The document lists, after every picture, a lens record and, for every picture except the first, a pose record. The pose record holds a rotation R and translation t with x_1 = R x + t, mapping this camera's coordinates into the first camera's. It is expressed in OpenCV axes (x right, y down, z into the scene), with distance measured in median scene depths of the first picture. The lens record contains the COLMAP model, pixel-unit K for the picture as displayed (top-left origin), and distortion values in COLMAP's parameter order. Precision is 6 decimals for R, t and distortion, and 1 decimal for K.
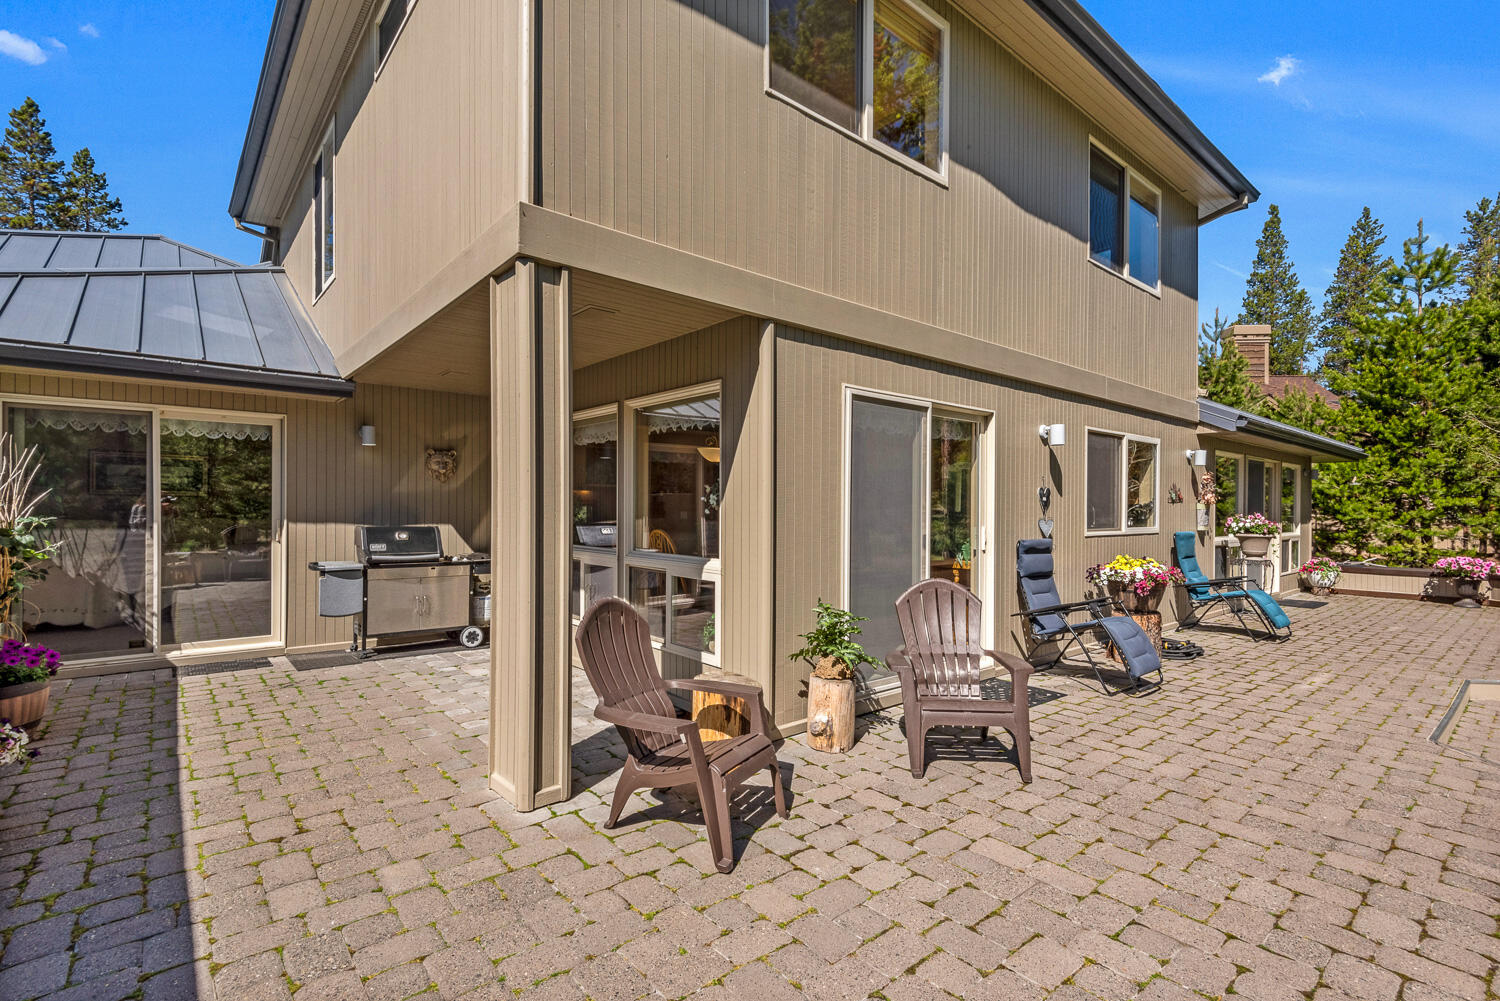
lens RADIAL K [[691.8, 0, 750.0], [0, 691.8, 500.5], [0, 0, 1]] dist [0.002196, -0.000351]
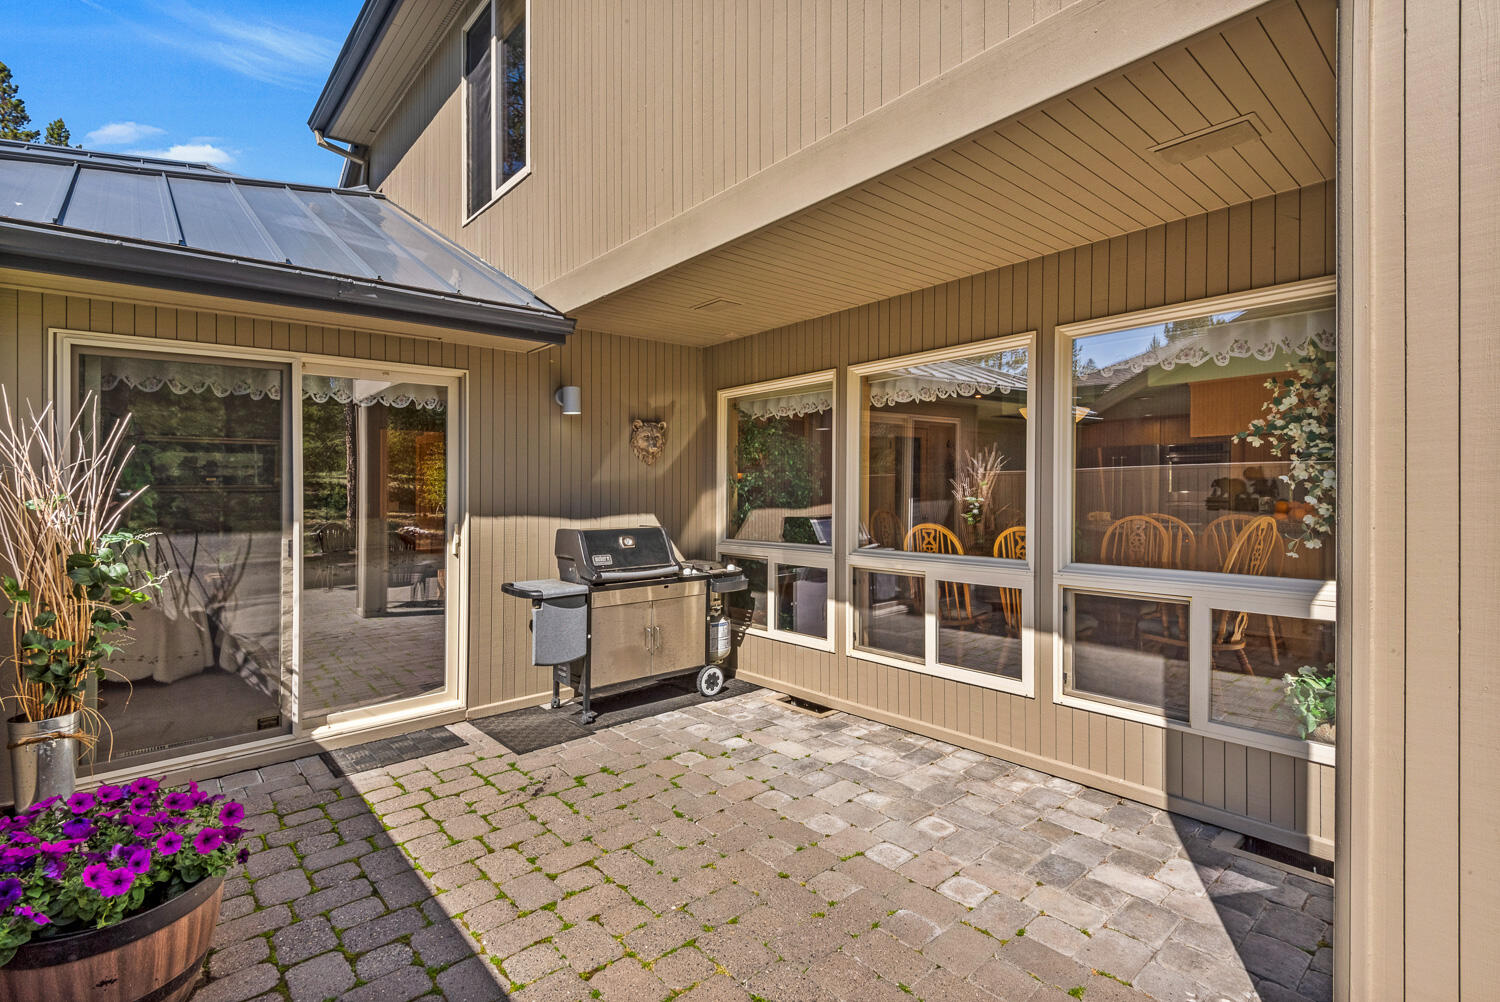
lens RADIAL K [[689.2, 0, 742.5], [0, 689.2, 477.8], [0, 0, 1]] dist [0.025574, -0.010660]
pose [[0.999663, -0.020829, 0.015484, -0.408821], [0.020951, 0.999751, -0.007729, -0.006370], [-0.015319, 0.008051, 0.999850, 0.309849]]
